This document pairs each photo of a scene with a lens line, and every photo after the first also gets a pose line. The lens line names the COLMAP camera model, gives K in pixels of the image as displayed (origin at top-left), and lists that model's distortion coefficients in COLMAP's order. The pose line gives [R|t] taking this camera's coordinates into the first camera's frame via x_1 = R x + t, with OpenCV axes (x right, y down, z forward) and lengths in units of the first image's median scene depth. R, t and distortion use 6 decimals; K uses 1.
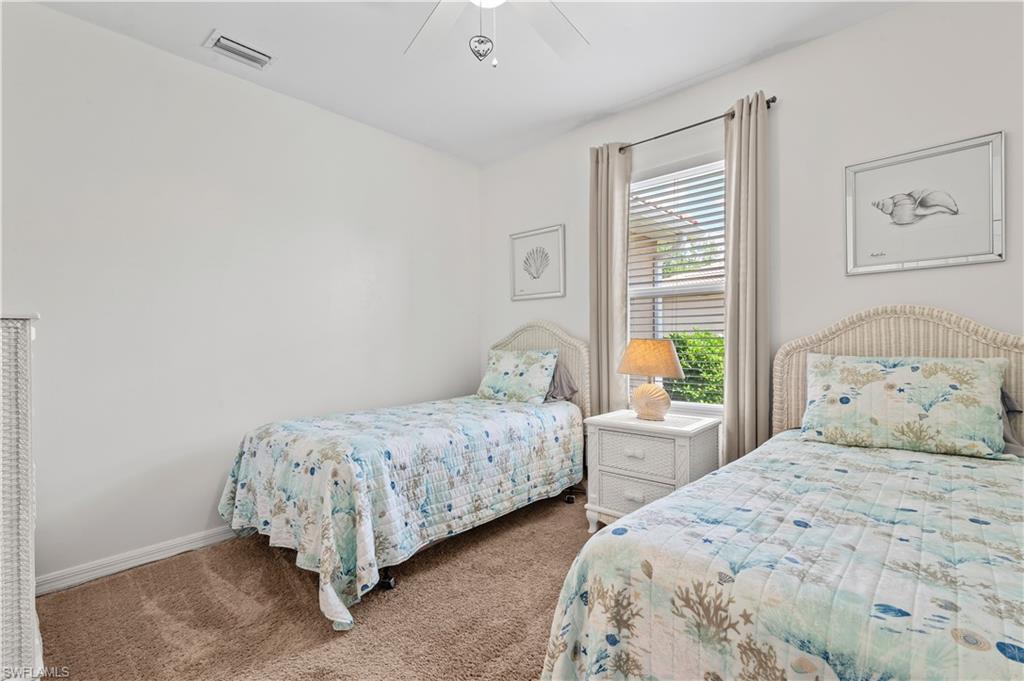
lens RADIAL K [[463.5, 0, 508.9], [0, 463.5, 346.6], [0, 0, 1]] dist [0.013051, -0.003498]
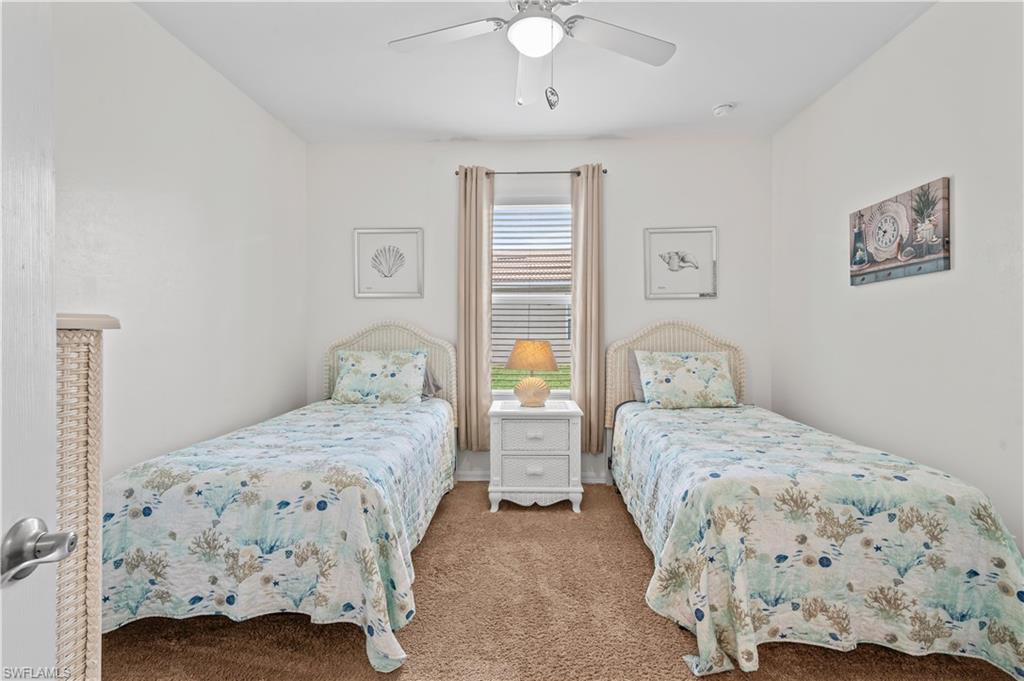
lens RADIAL K [[463.5, 0, 505.0], [0, 463.5, 332.6], [0, 0, 1]] dist [0.013051, -0.003498]
pose [[0.767972, 0.004250, 0.640469, -0.625763], [0.003416, 0.999937, -0.010731, -0.028297], [-0.640474, 0.010429, 0.767909, 0.129602]]
